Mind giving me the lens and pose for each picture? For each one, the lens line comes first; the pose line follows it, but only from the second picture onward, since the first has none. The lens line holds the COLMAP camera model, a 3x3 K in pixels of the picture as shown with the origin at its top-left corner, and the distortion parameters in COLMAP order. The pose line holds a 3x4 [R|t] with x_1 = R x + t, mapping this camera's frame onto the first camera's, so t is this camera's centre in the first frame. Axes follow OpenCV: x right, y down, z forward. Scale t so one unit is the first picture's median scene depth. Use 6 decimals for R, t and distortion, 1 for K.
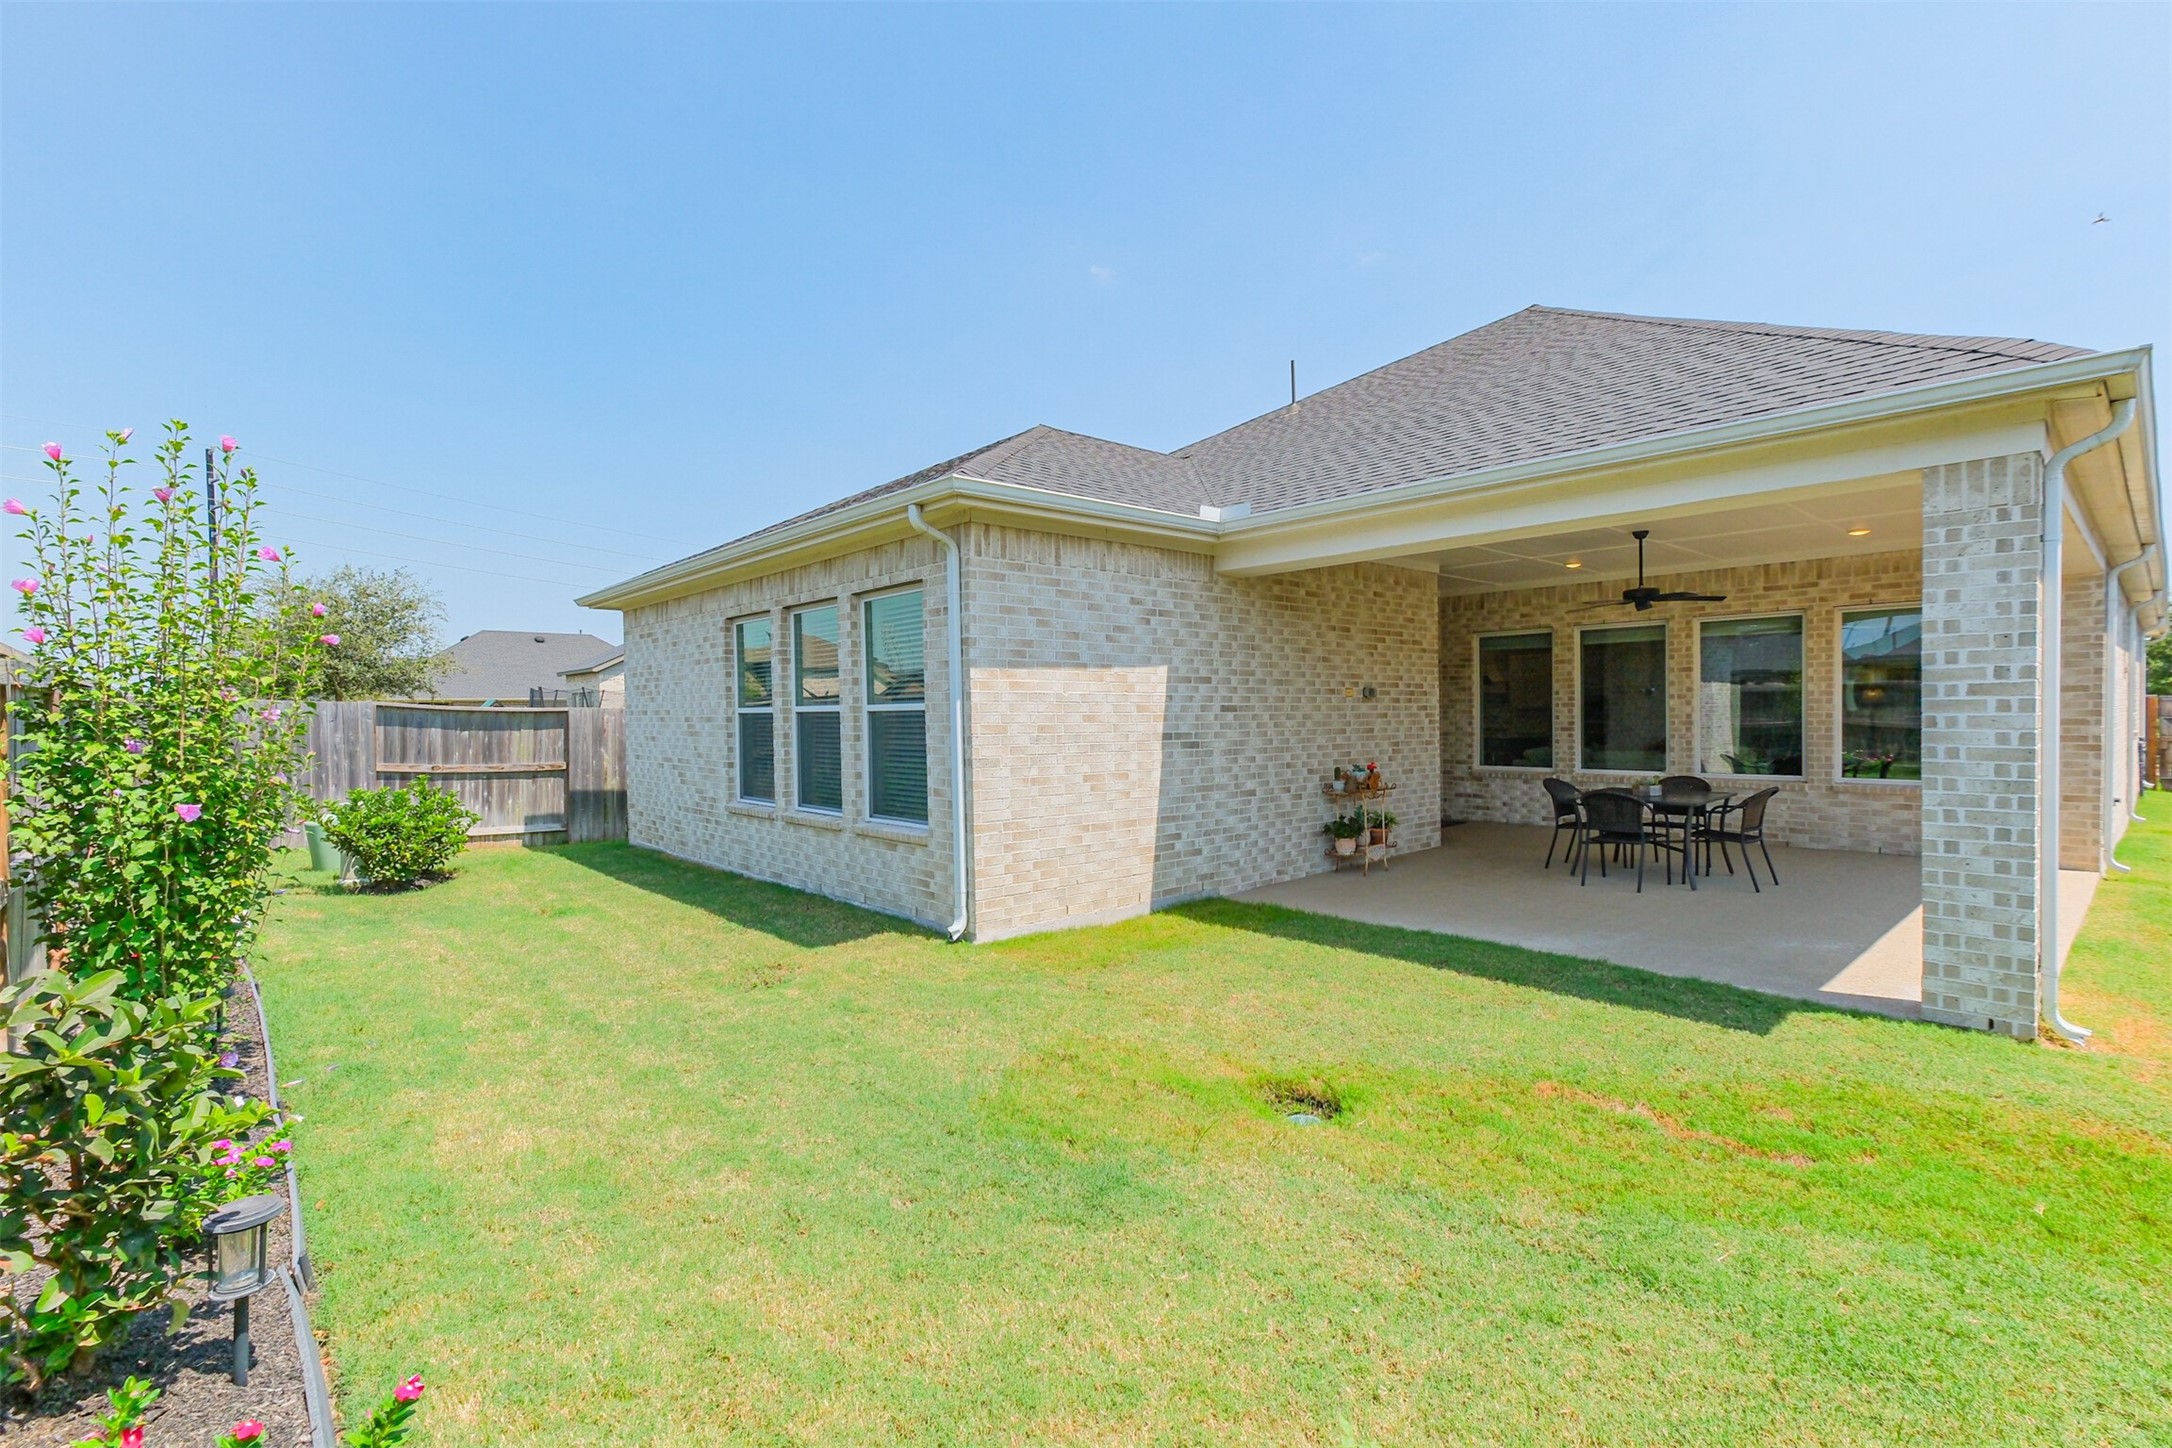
lens RADIAL K [[954.8, 0, 1088.6], [0, 954.8, 726.7], [0, 0, 1]] dist [0.002159, 0.000125]
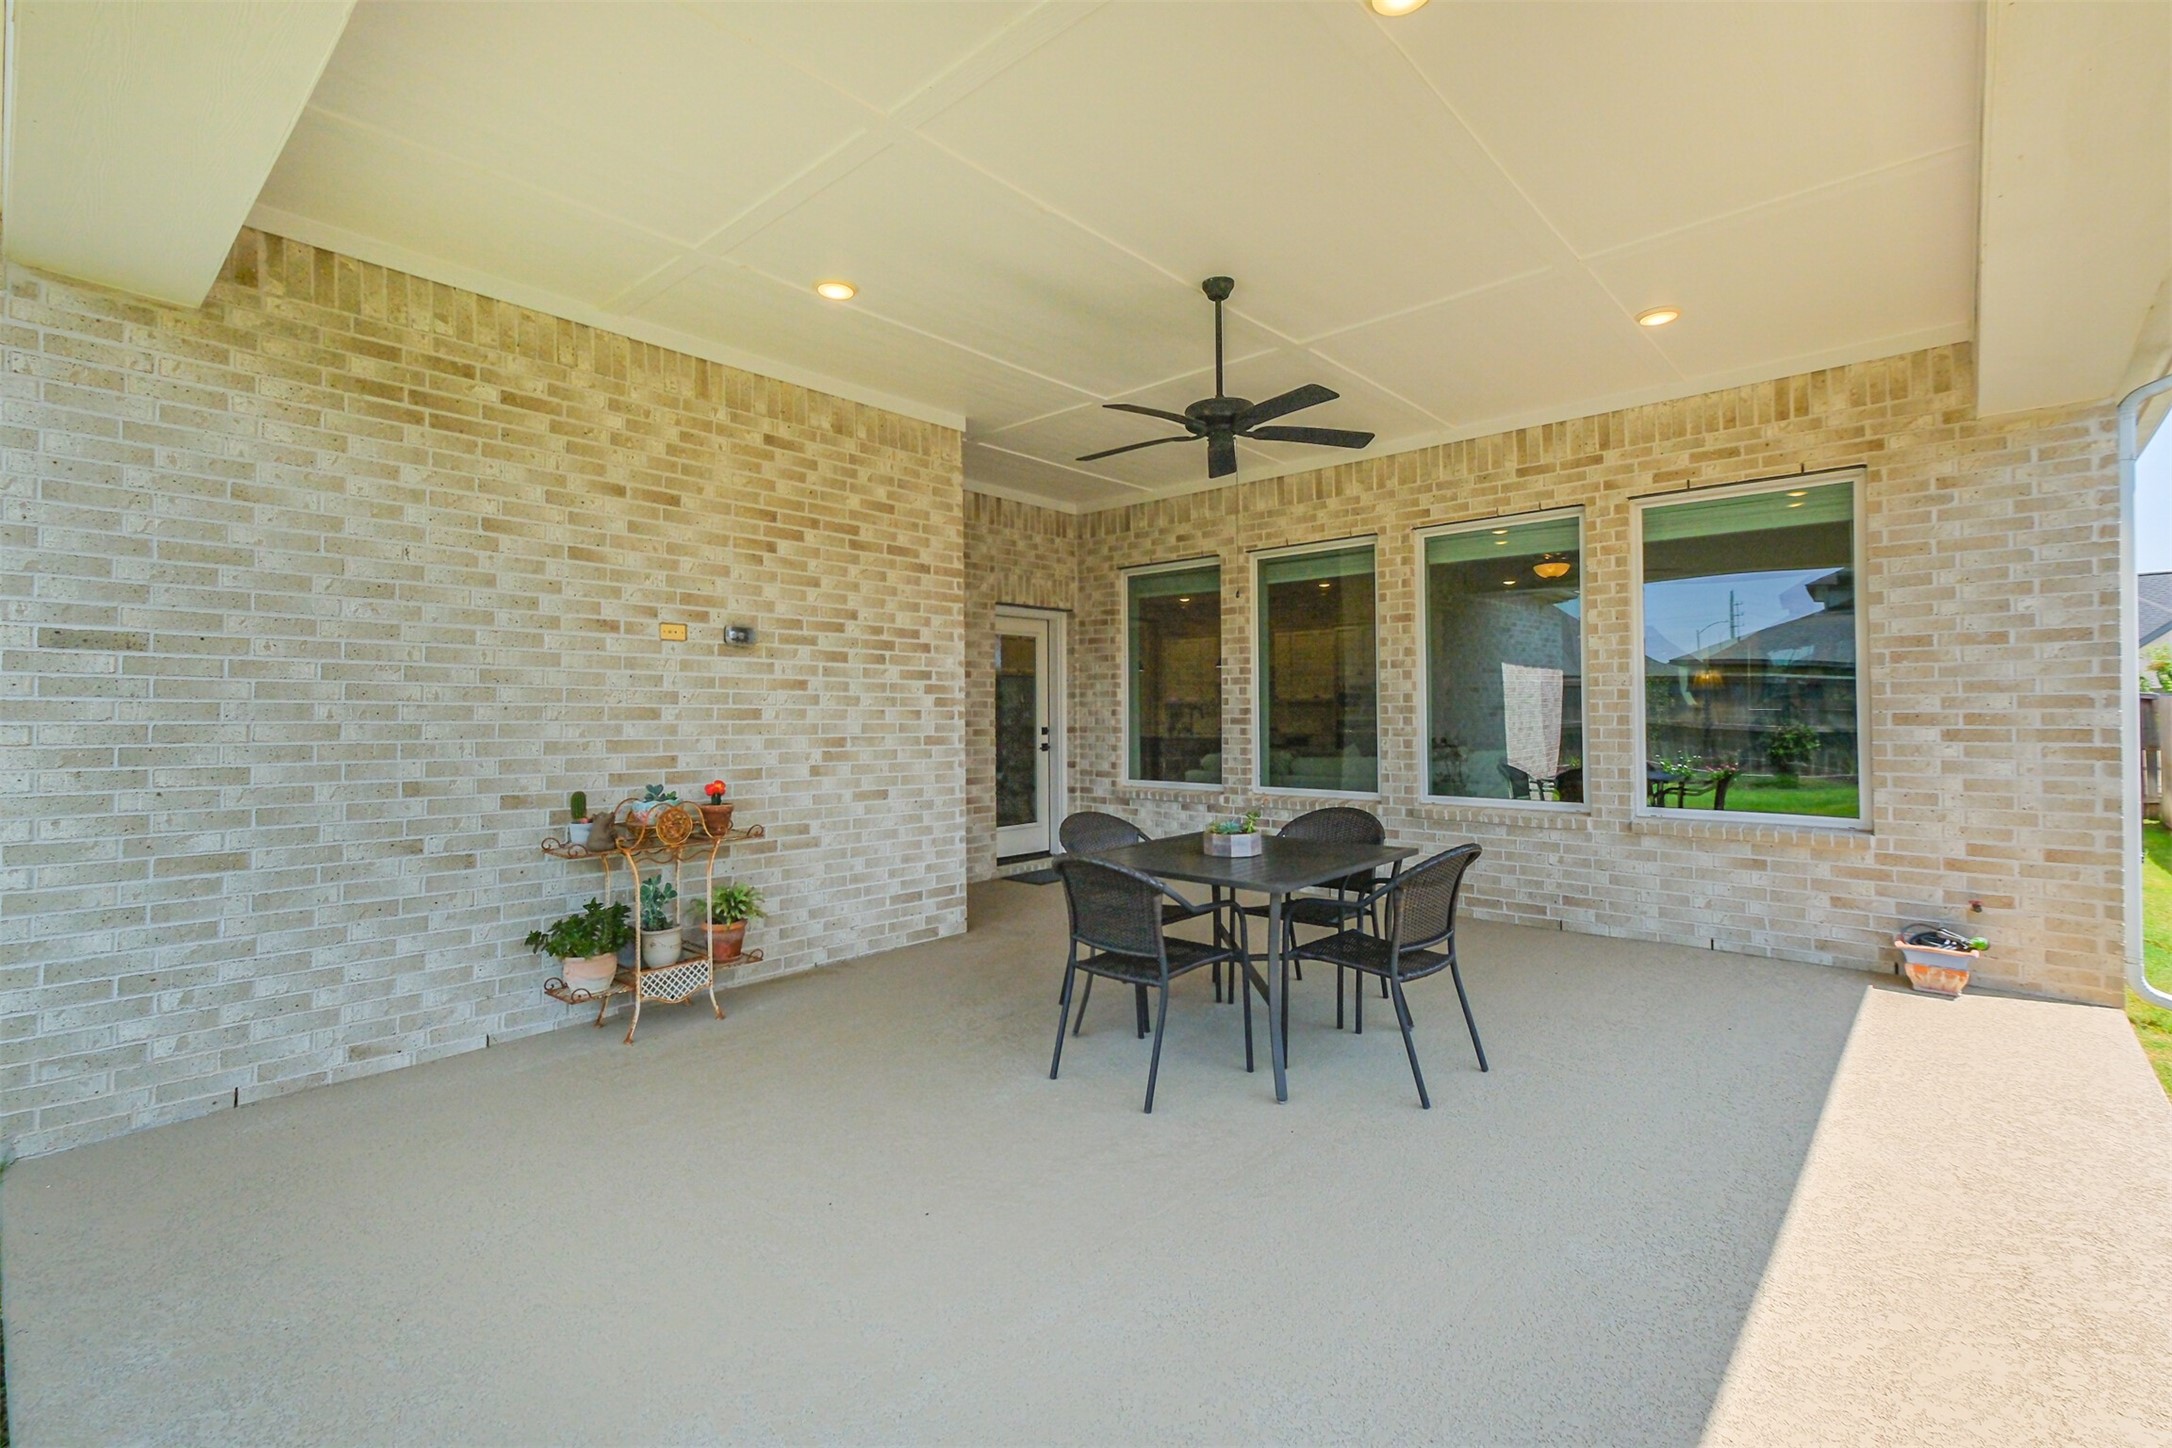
lens RADIAL K [[951.2, 0, 1098.0], [0, 951.2, 696.0], [0, 0, 1]] dist [0.002620, 0.000378]
pose [[0.993861, 0.010105, 0.110175, 0.413103], [-0.006002, 0.999278, -0.037512, 0.011945], [-0.110475, 0.036621, 0.993204, 0.488311]]
